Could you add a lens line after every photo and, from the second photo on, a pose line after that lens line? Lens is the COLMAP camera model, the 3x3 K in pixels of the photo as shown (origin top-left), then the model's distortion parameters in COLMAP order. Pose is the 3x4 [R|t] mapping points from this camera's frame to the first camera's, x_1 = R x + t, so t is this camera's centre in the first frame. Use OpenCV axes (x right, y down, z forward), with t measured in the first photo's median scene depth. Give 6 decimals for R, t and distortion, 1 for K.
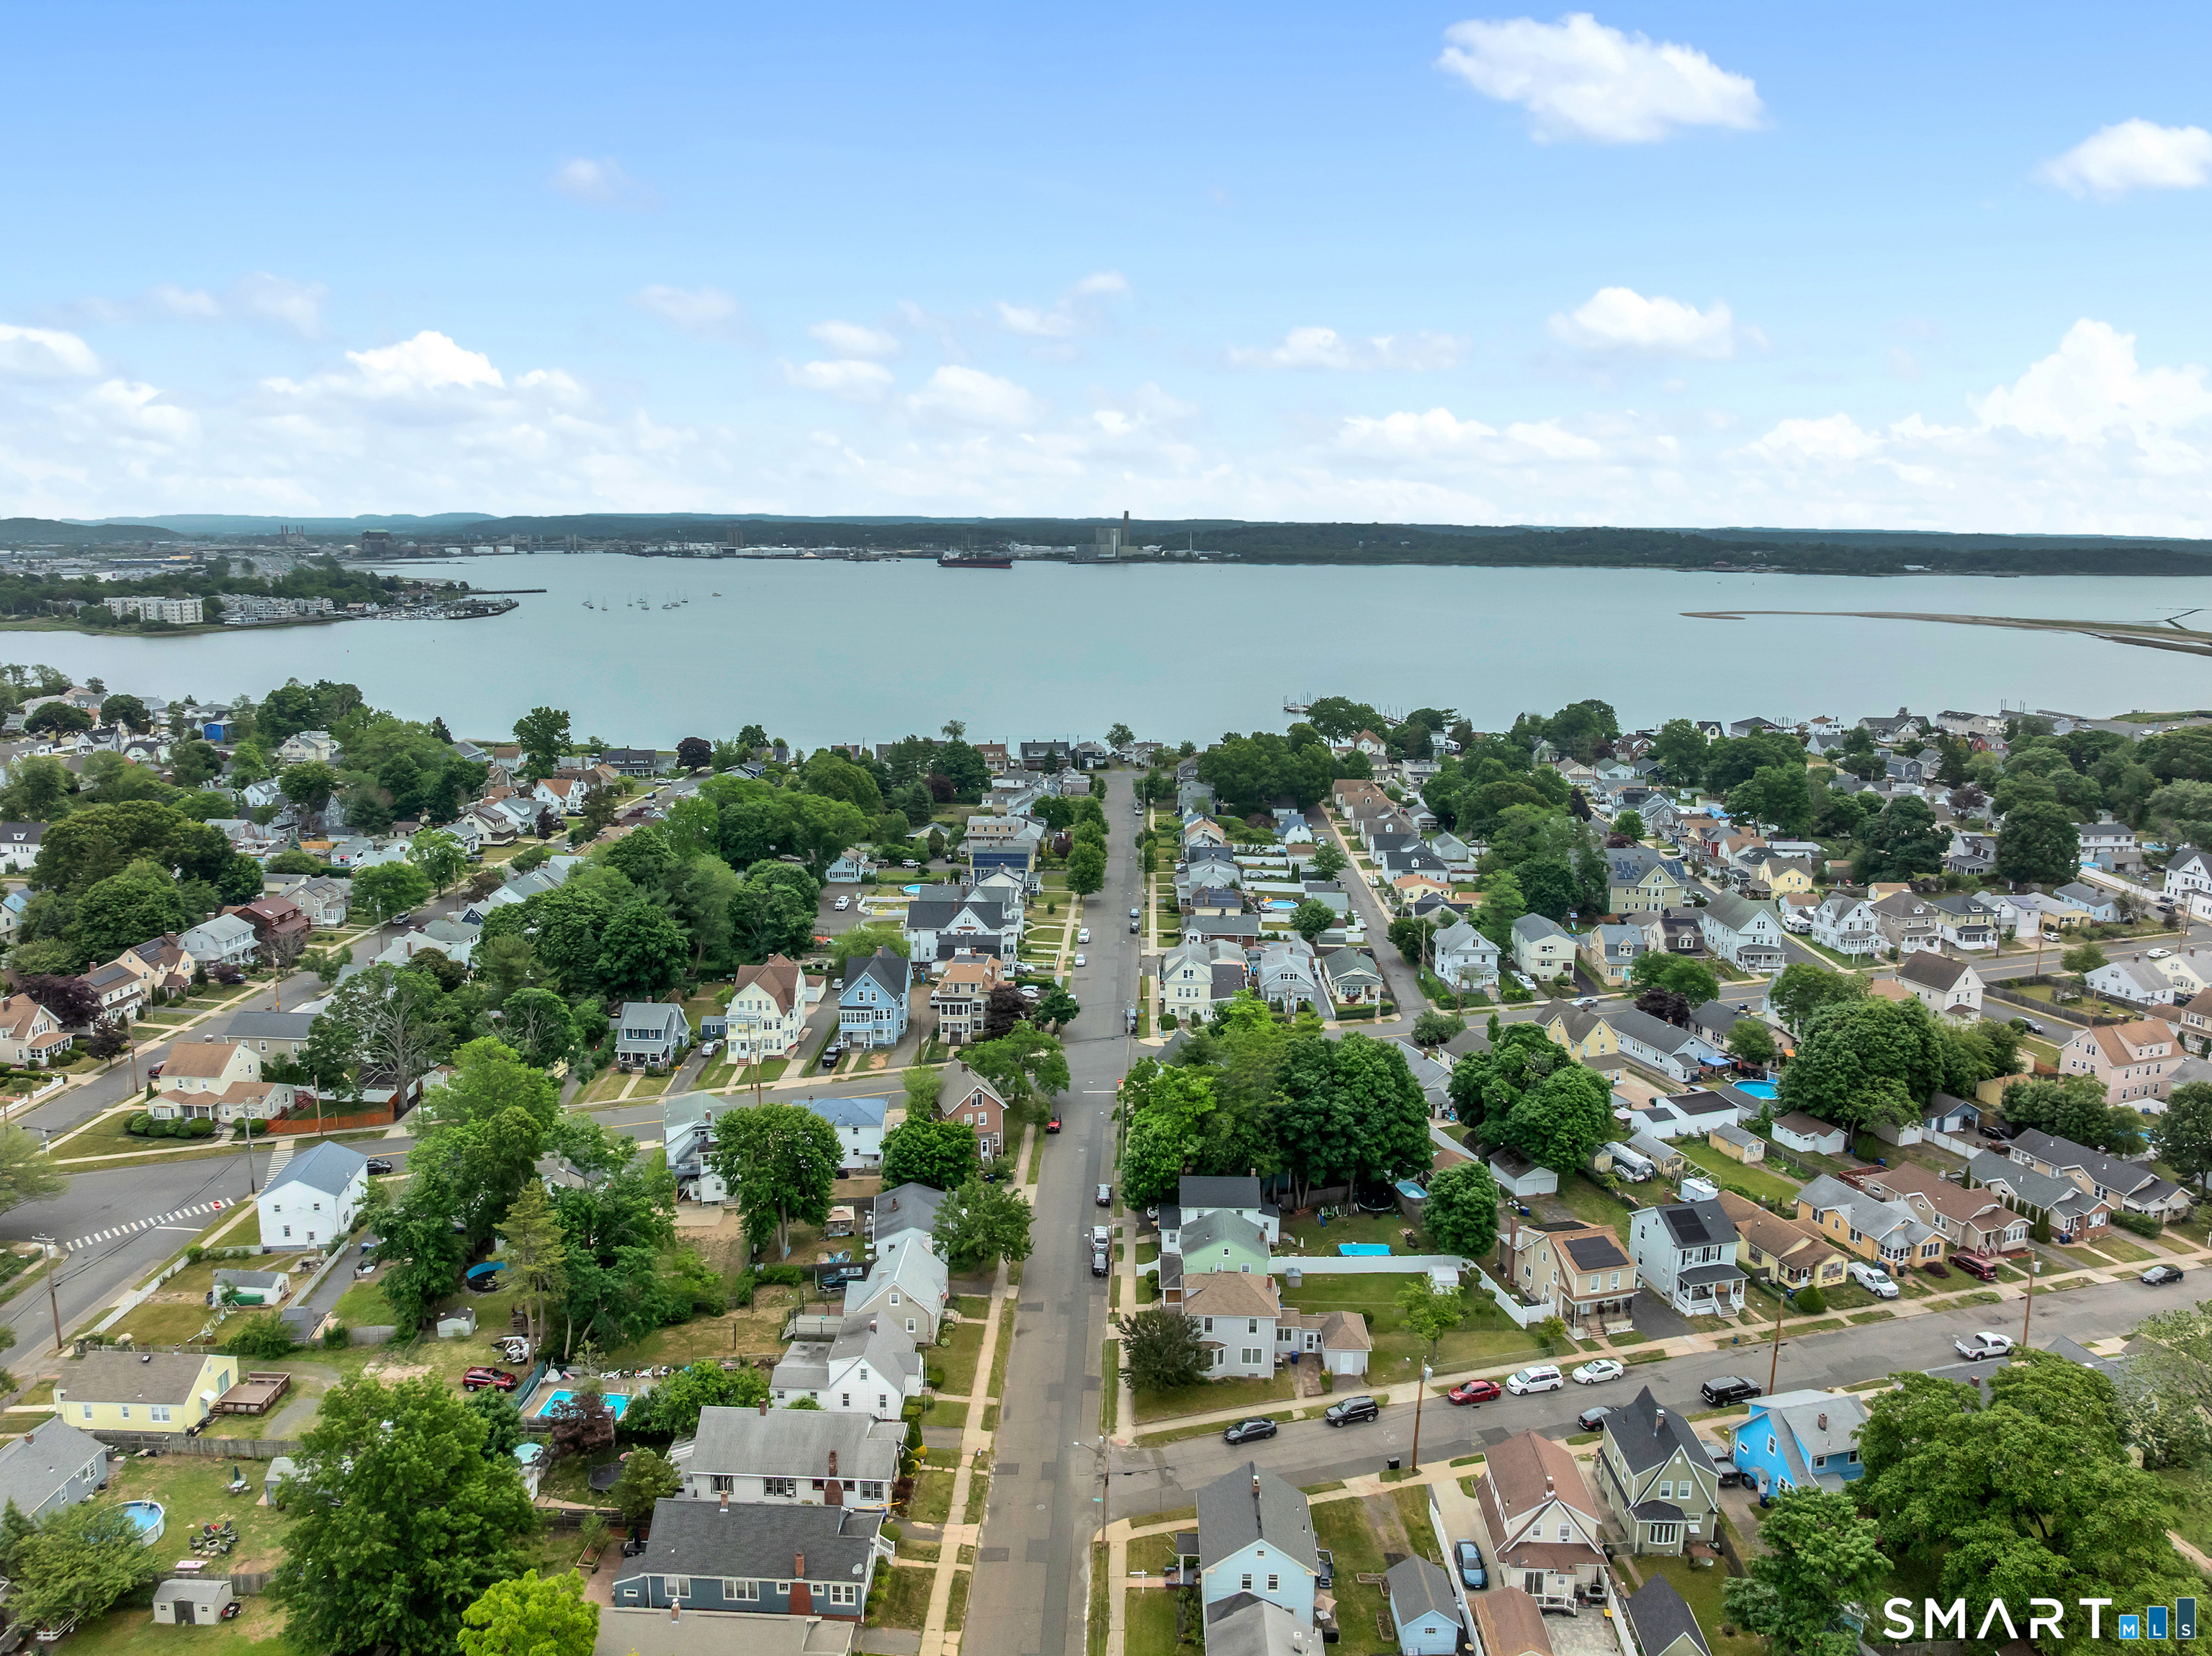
lens RADIAL K [[1595.2, 0, 1063.6], [0, 1595.2, 773.9], [0, 0, 1]] dist [-0.034064, -0.008128]
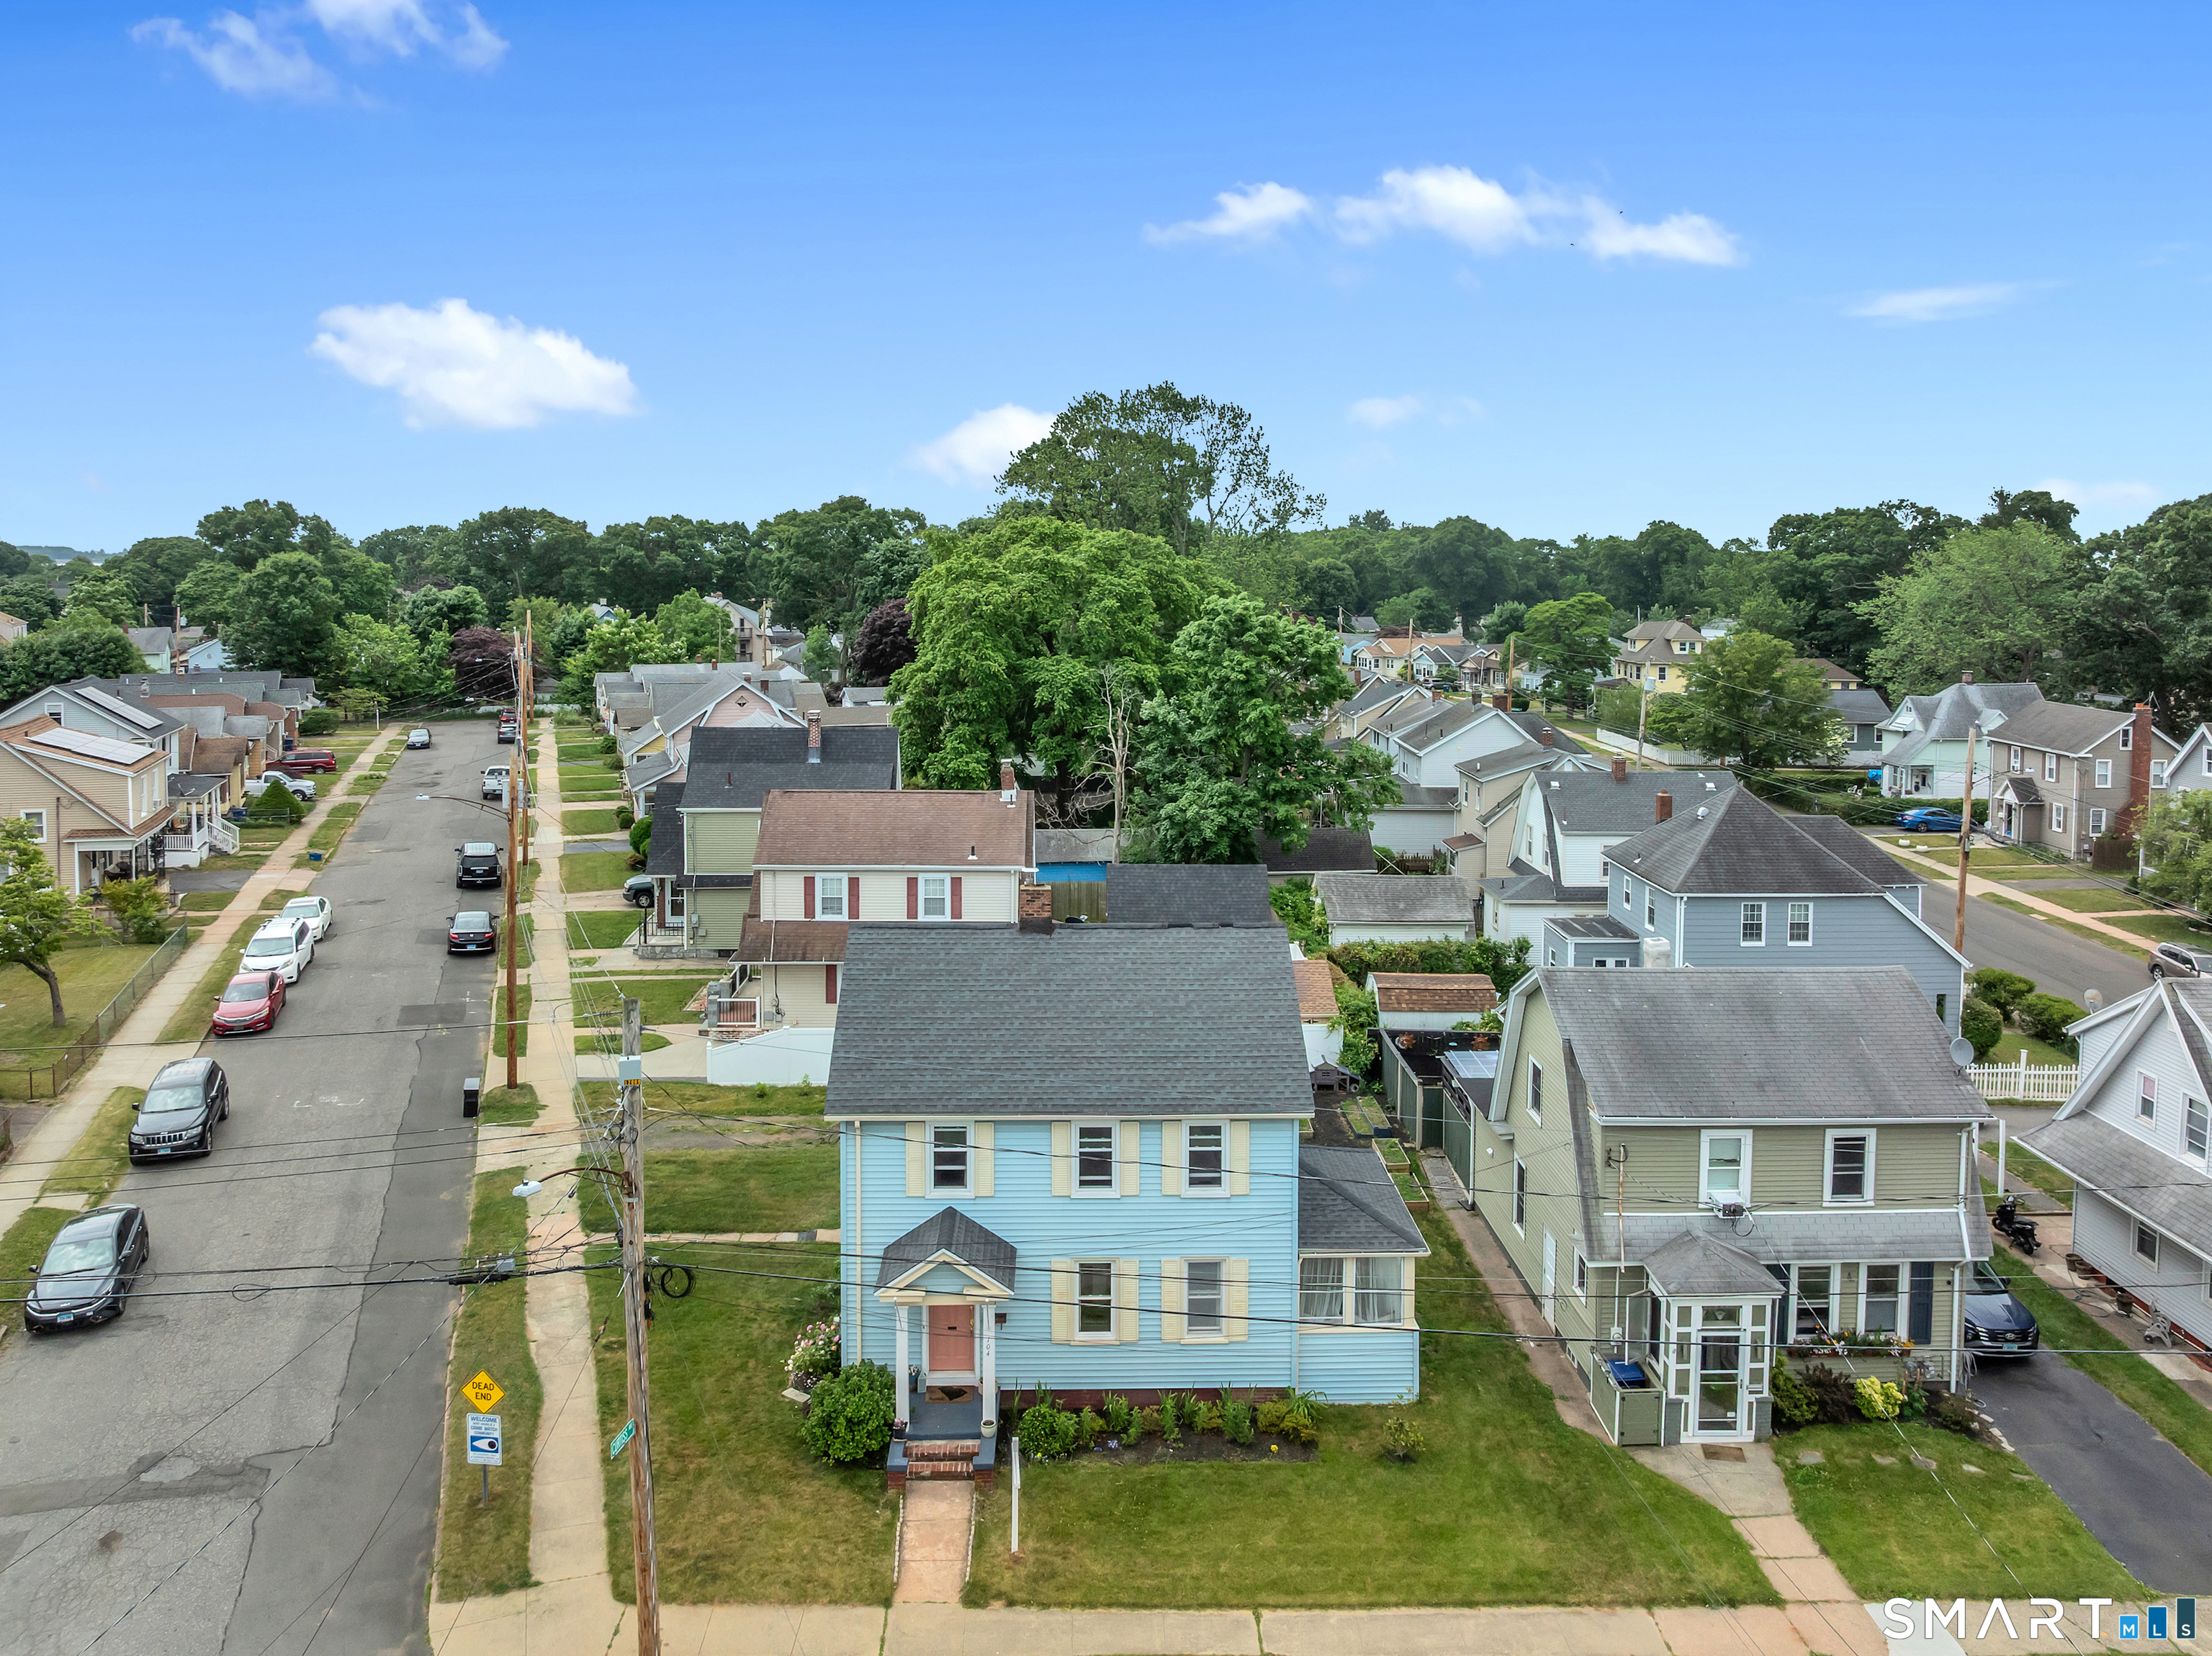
lens RADIAL K [[1650.2, 0, 1107.3], [0, 1650.2, 599.7], [0, 0, 1]] dist [-0.037542, 0.004146]
pose [[-0.072933, -0.030766, 0.996862, -0.091438], [0.159872, 0.986238, 0.042135, 0.195999], [-0.984440, 0.162443, -0.067010, 0.507914]]
